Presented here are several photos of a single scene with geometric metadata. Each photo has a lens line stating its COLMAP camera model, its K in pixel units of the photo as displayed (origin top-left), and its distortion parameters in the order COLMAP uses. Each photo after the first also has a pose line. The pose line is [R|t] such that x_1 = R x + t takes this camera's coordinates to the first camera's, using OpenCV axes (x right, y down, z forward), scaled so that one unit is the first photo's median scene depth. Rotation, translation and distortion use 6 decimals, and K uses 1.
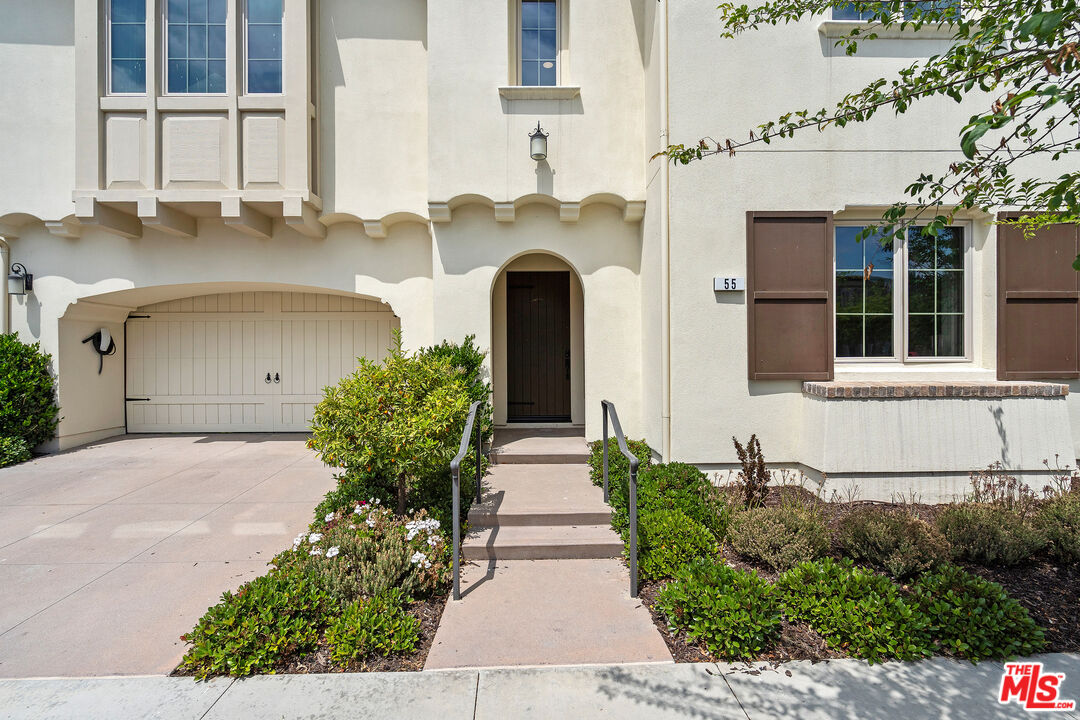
lens RADIAL K [[487.0, 0, 540.0], [0, 487.0, 360.0], [0, 0, 1]] dist [0.000684, 0.000270]
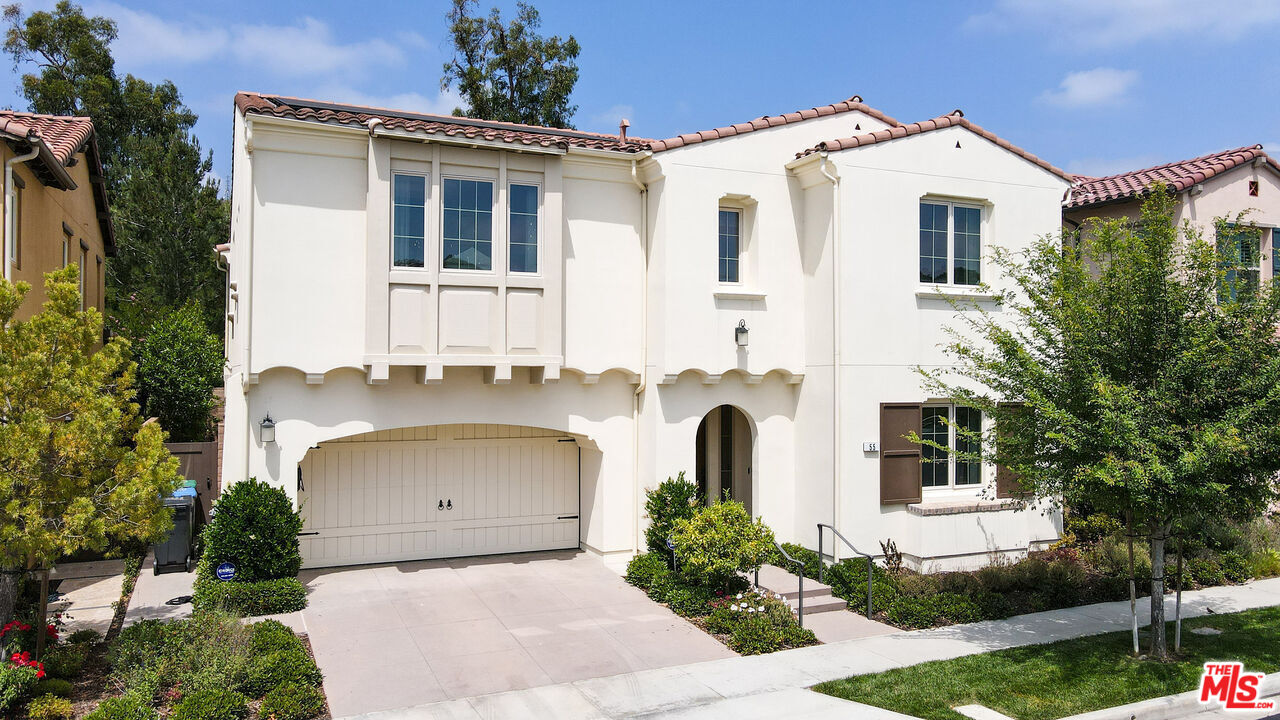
lens RADIAL K [[976.4, 0, 640.0], [0, 976.4, 360.0], [0, 0, 1]] dist [0.029061, 0.000783]
pose [[0.912870, 0.015001, 0.407974, -1.579587], [-0.008462, 0.999805, -0.017828, -0.360439], [-0.408162, 0.012822, 0.912819, -1.600982]]
